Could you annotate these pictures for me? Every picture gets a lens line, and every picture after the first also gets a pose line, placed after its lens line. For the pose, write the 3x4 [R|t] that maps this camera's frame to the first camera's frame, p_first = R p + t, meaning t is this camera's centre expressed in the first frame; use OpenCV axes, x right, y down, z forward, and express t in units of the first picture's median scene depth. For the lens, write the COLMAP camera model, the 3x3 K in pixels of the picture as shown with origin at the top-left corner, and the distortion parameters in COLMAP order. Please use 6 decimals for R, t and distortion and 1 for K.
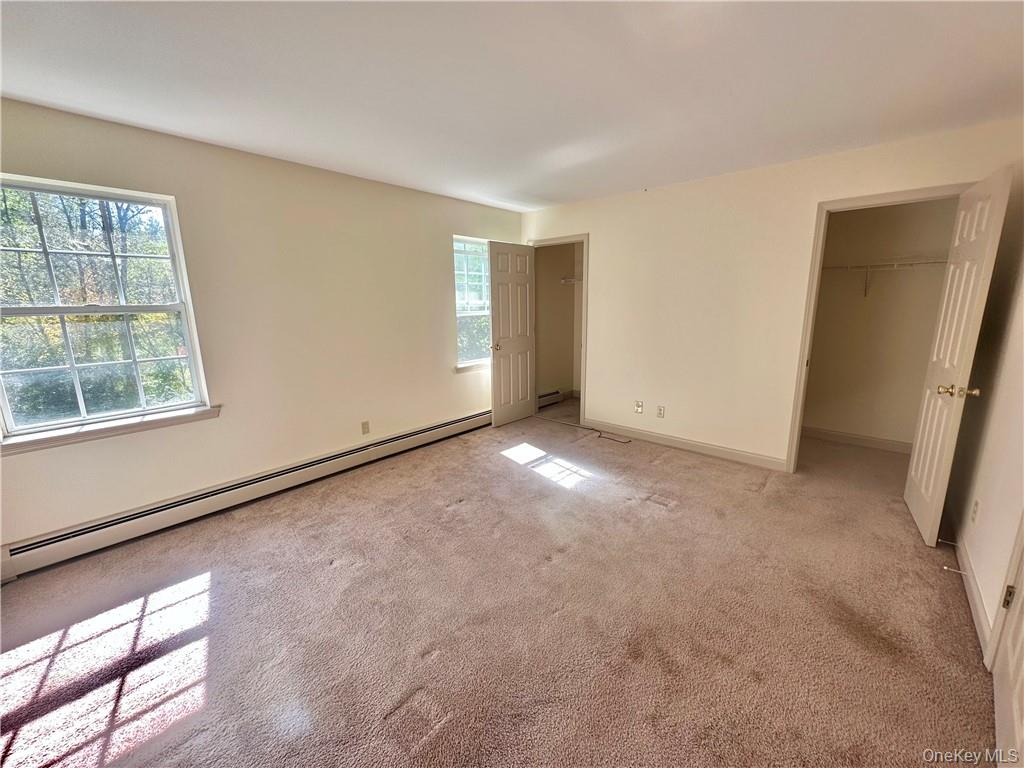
lens RADIAL K [[408.6, 0, 507.1], [0, 408.6, 378.0], [0, 0, 1]] dist [-0.003497, 0.001435]
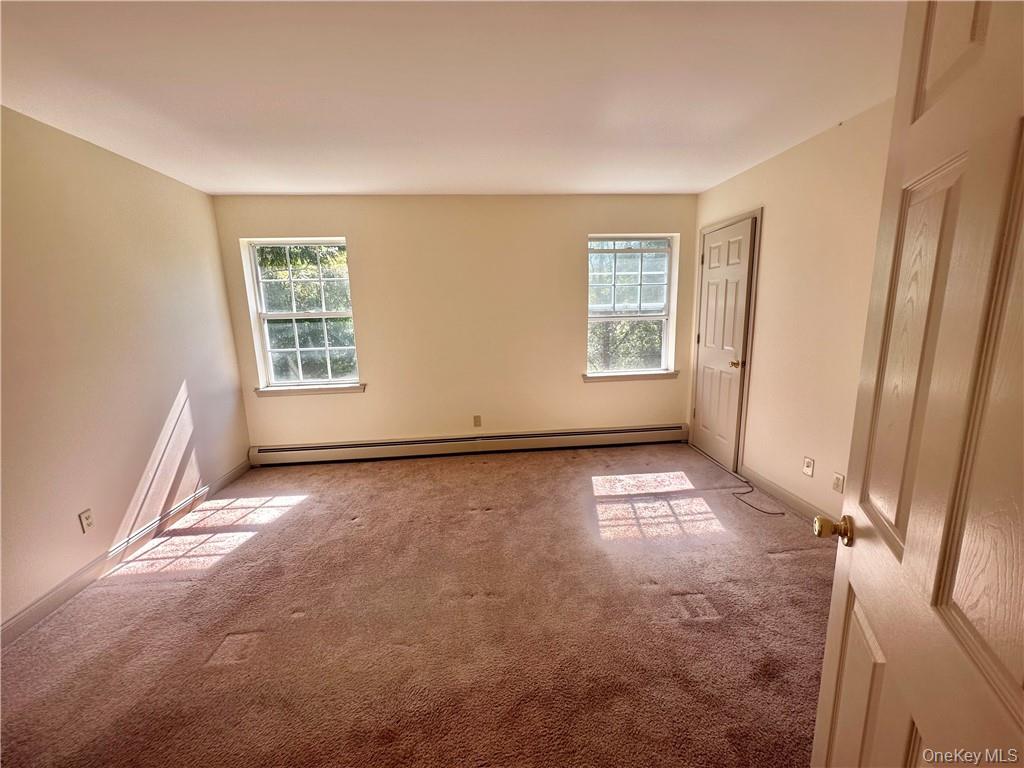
lens RADIAL K [[408.6, 0, 515.2], [0, 408.6, 376.5], [0, 0, 1]] dist [-0.003497, 0.001435]
pose [[0.737796, 0.105003, -0.666807, 0.548261], [-0.109397, 0.993368, 0.035383, -0.058429], [0.666100, 0.046841, 0.744390, 0.288153]]
